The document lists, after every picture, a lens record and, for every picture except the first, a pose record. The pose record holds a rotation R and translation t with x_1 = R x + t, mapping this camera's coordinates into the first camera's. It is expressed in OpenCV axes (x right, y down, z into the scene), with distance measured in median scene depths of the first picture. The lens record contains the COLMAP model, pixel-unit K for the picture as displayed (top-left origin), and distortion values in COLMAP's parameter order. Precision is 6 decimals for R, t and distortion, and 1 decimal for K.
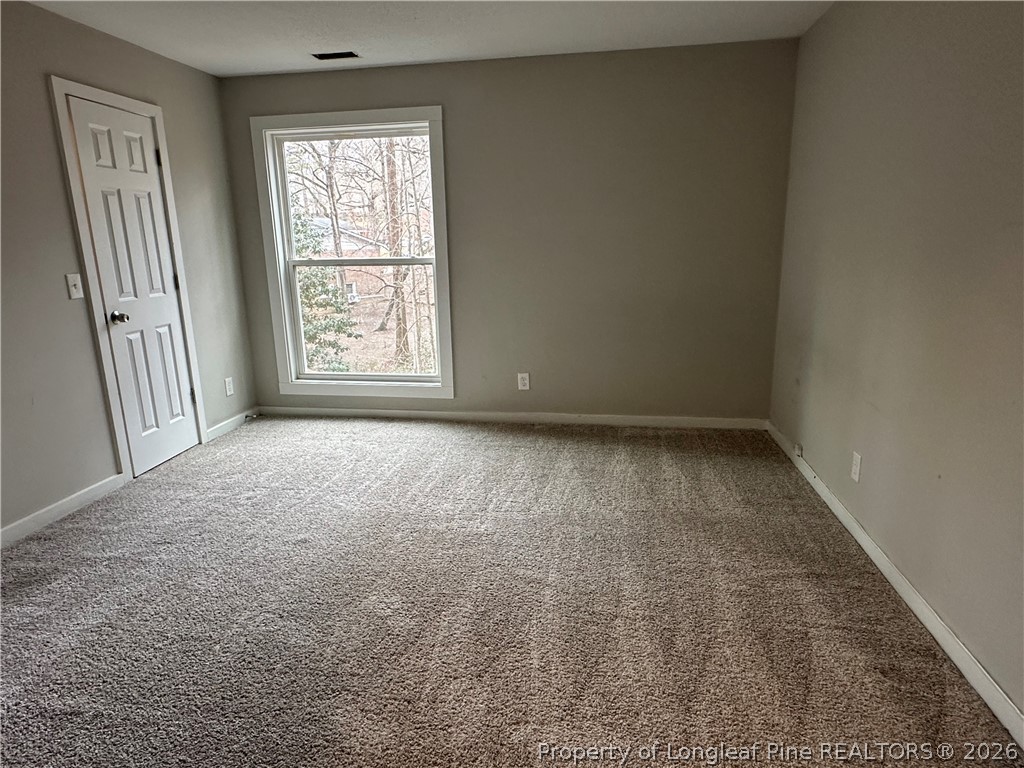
lens RADIAL K [[602.4, 0, 512.0], [0, 602.4, 384.0], [0, 0, 1]] dist [0.000844, 0.000193]
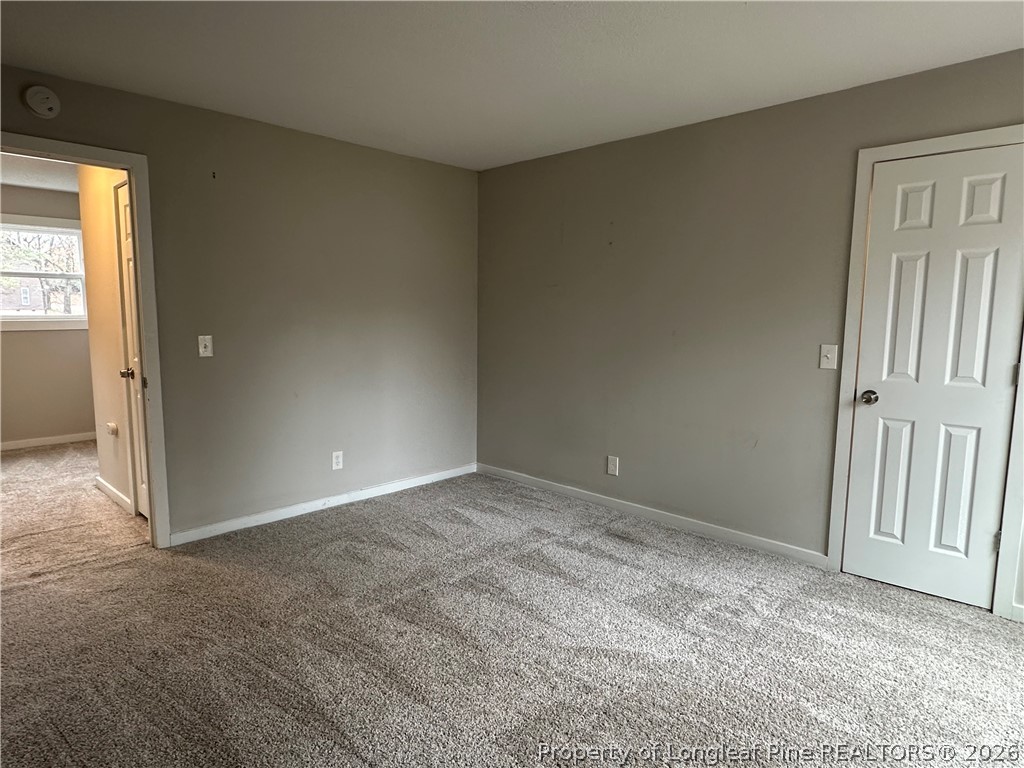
lens RADIAL K [[602.4, 0, 512.0], [0, 602.4, 384.0], [0, 0, 1]] dist [0.000844, 0.000193]
pose [[-0.581432, 0.114709, -0.805468, 0.386438], [-0.181417, 0.946806, 0.265794, -0.286382], [0.793111, 0.300667, -0.529693, 1.117032]]
